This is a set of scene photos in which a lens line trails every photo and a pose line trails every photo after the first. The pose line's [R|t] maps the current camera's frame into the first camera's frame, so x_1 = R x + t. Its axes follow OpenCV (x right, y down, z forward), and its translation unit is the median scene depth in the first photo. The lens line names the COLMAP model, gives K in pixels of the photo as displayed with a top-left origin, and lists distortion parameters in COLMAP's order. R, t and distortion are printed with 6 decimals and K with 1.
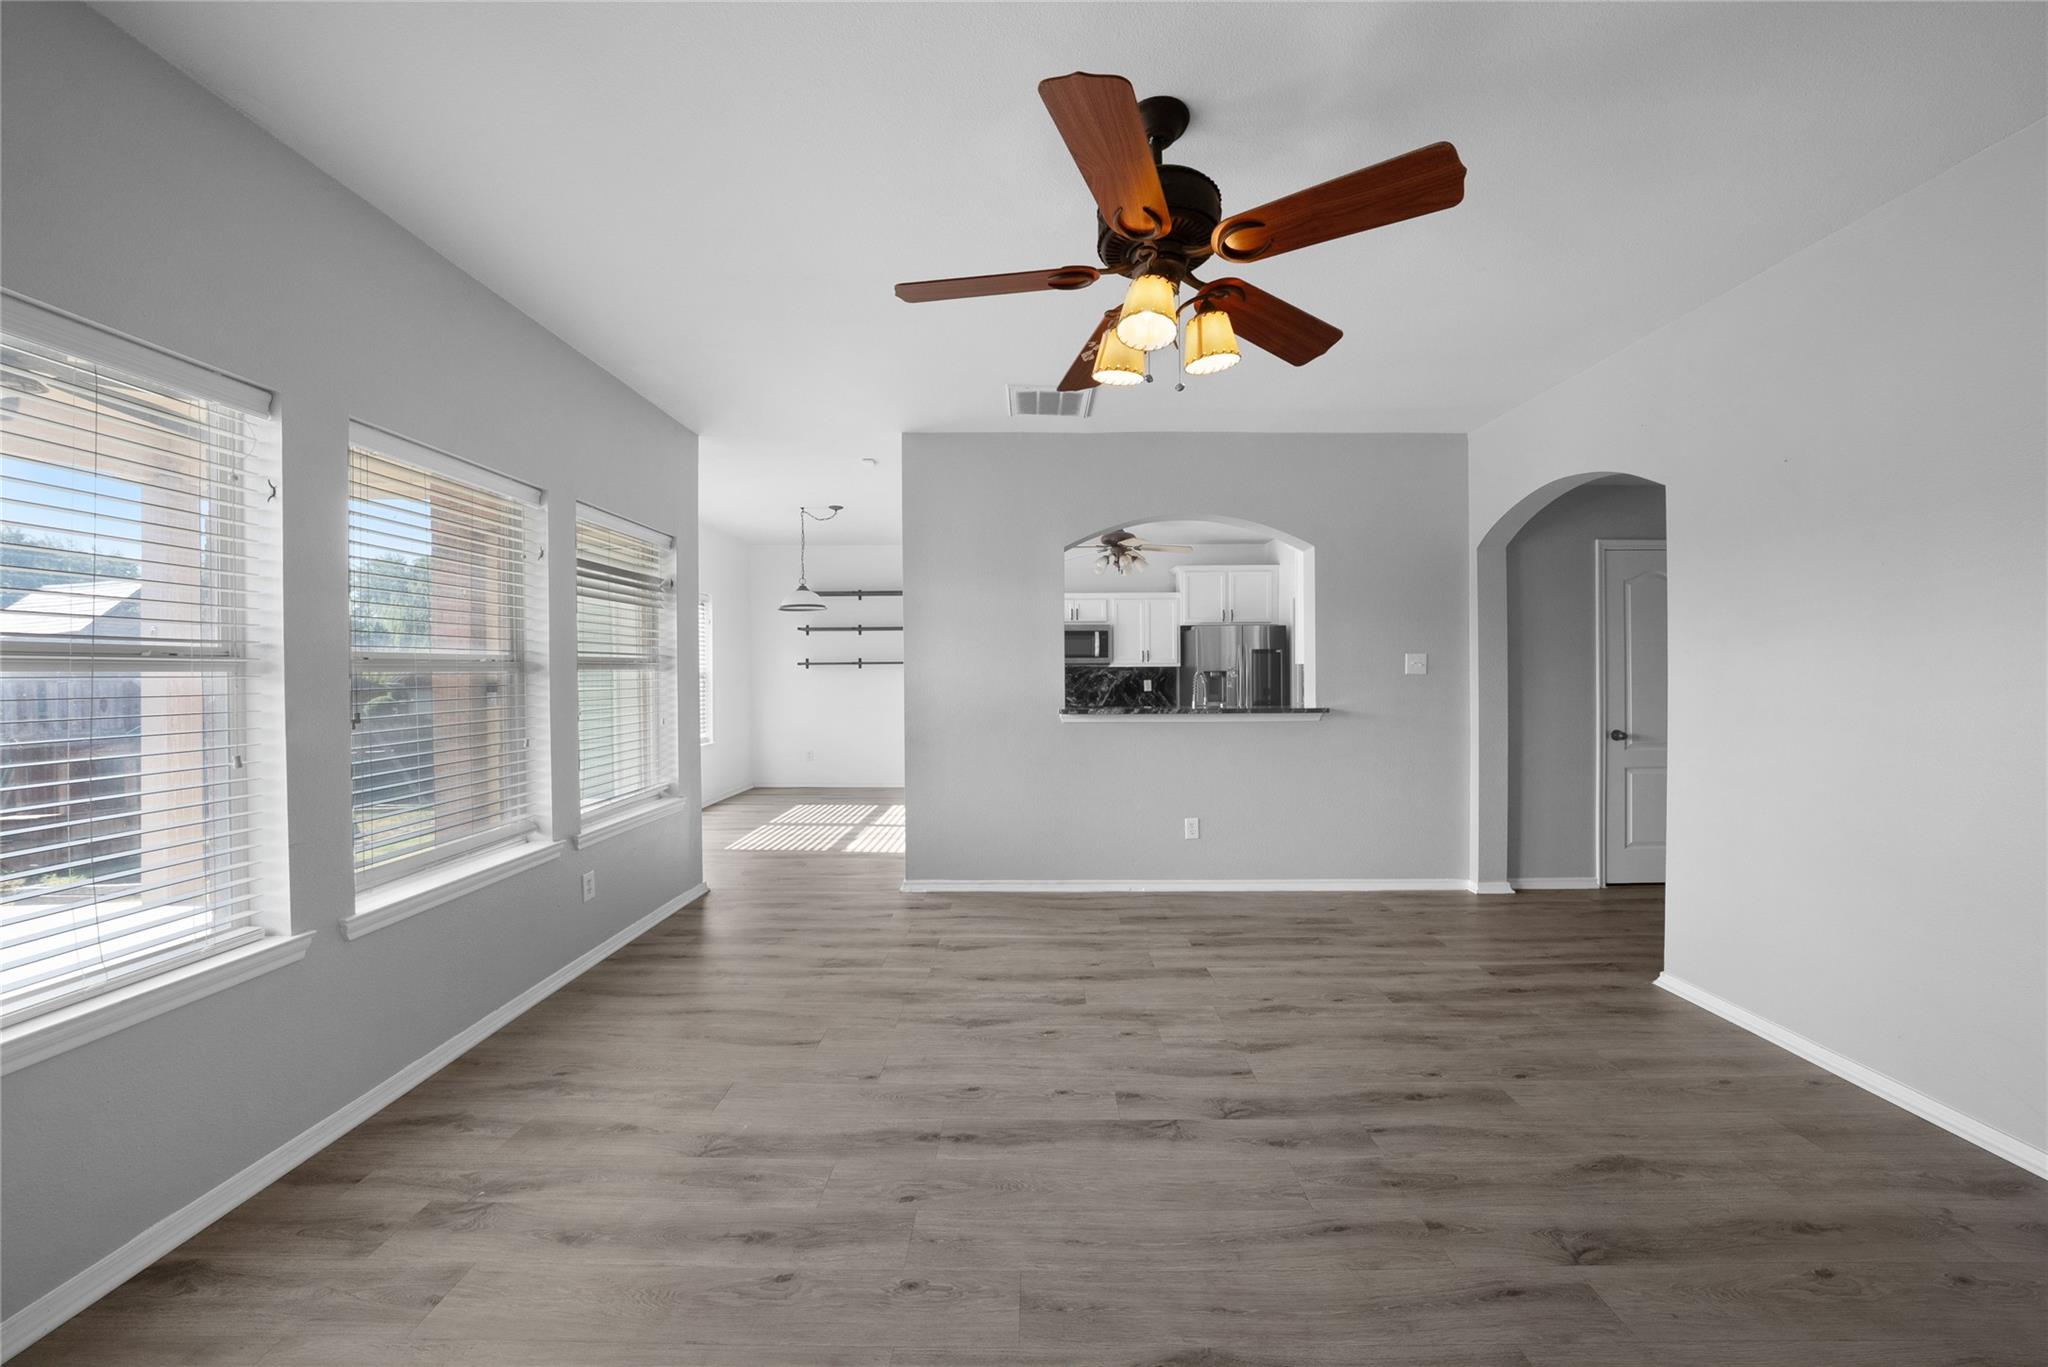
lens RADIAL K [[722.3, 0, 1044.5], [0, 722.3, 674.6], [0, 0, 1]] dist [-0.020578, 0.001327]
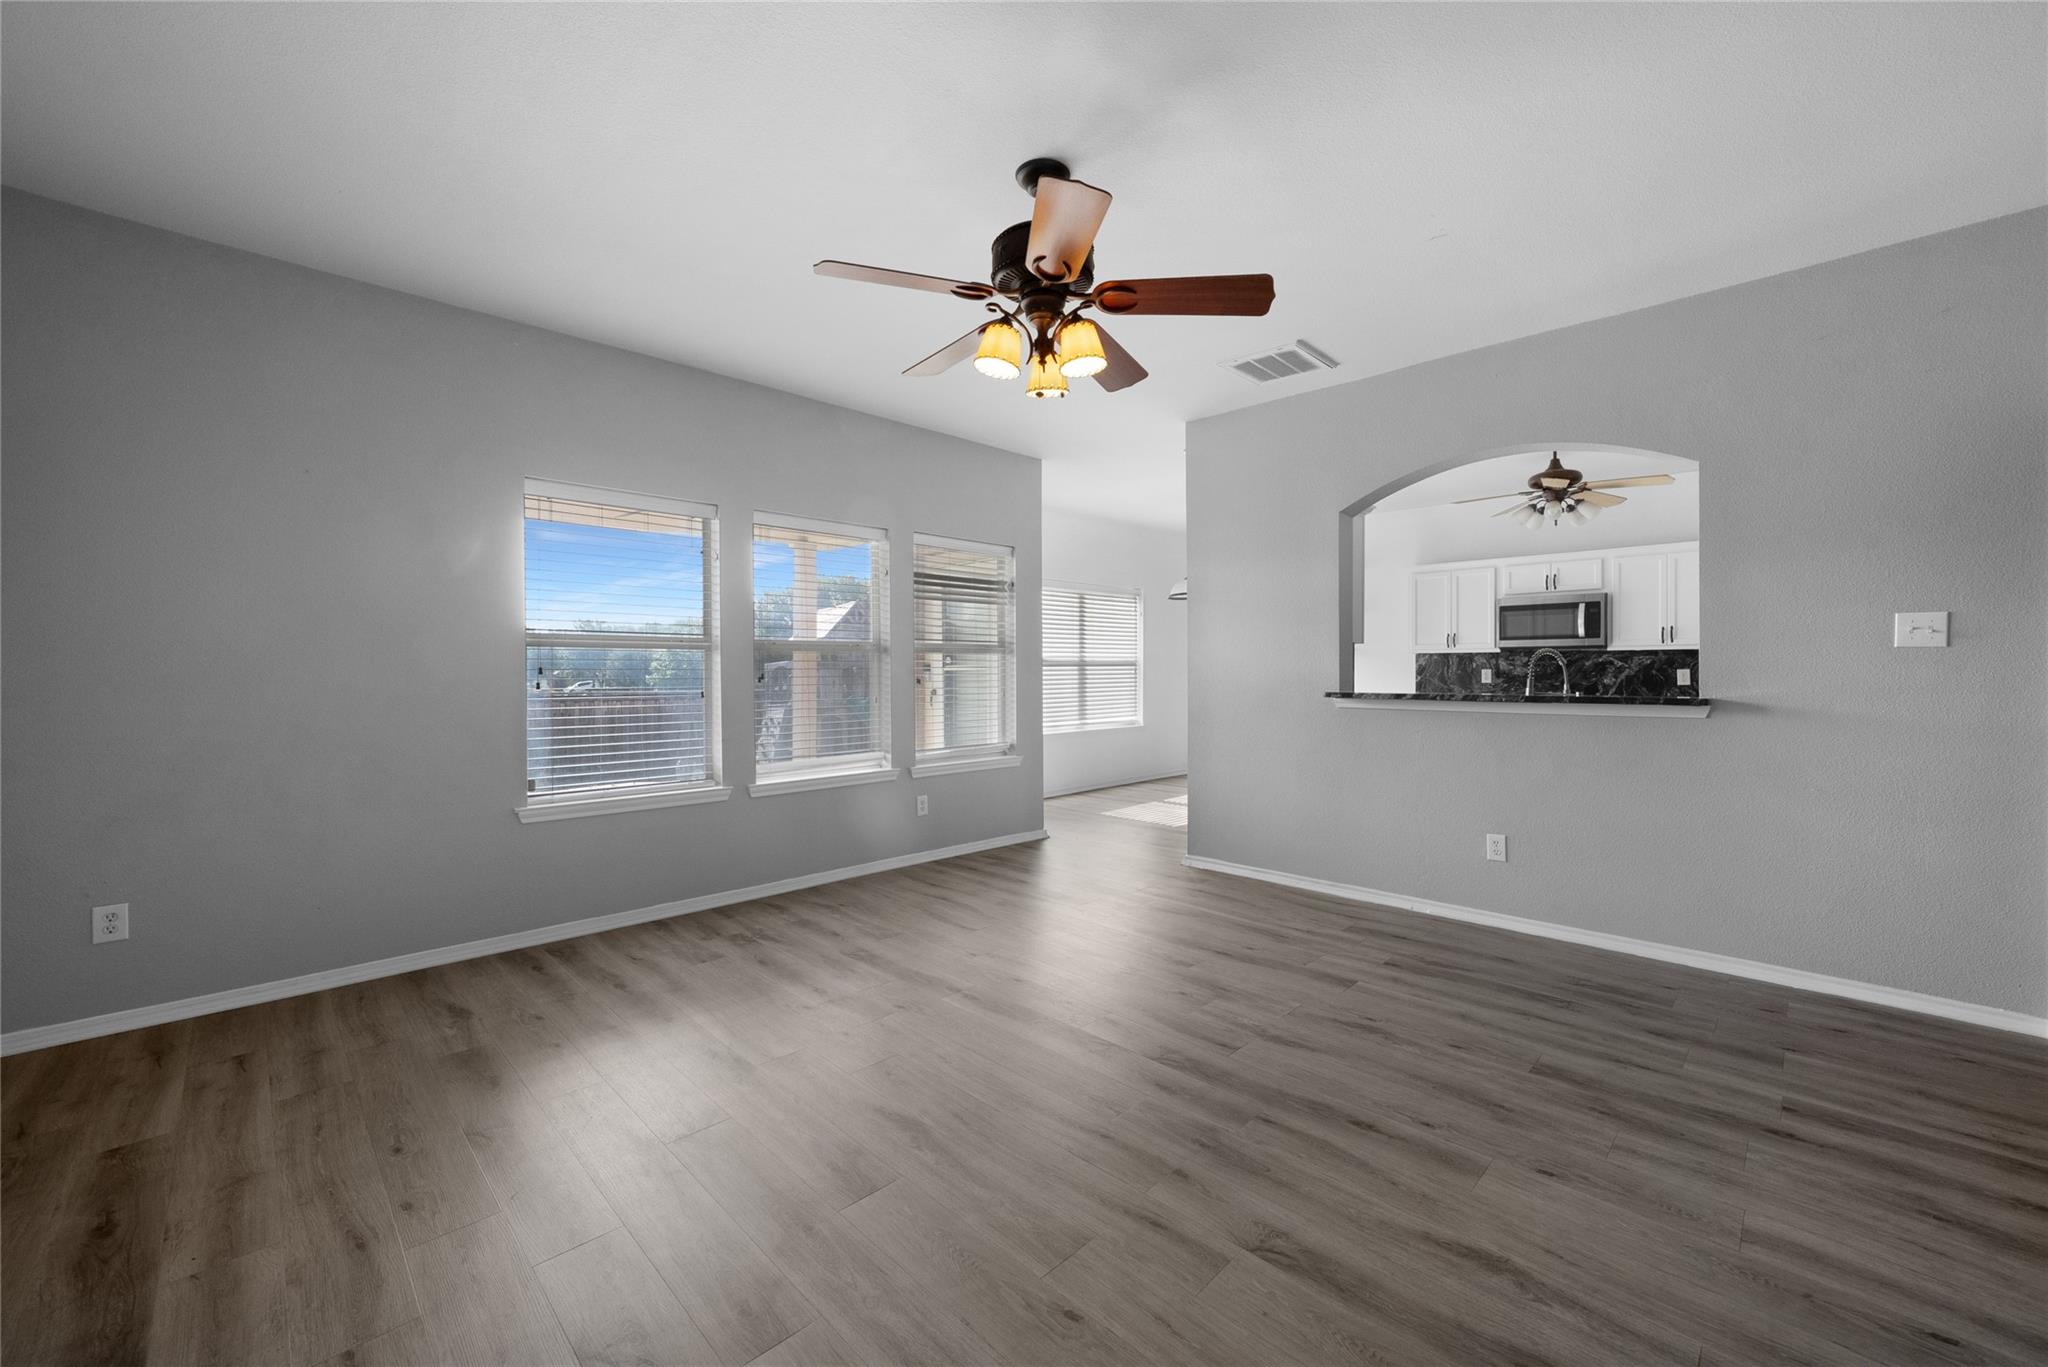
lens RADIAL K [[825.5, 0, 1034.5], [0, 825.5, 676.2], [0, 0, 1]] dist [-0.007920, 0.001198]
pose [[0.705354, 0.006883, -0.708821, 0.661272], [-0.004204, 0.999976, 0.005527, 0.031895], [0.708842, -0.000918, 0.705366, 0.011138]]
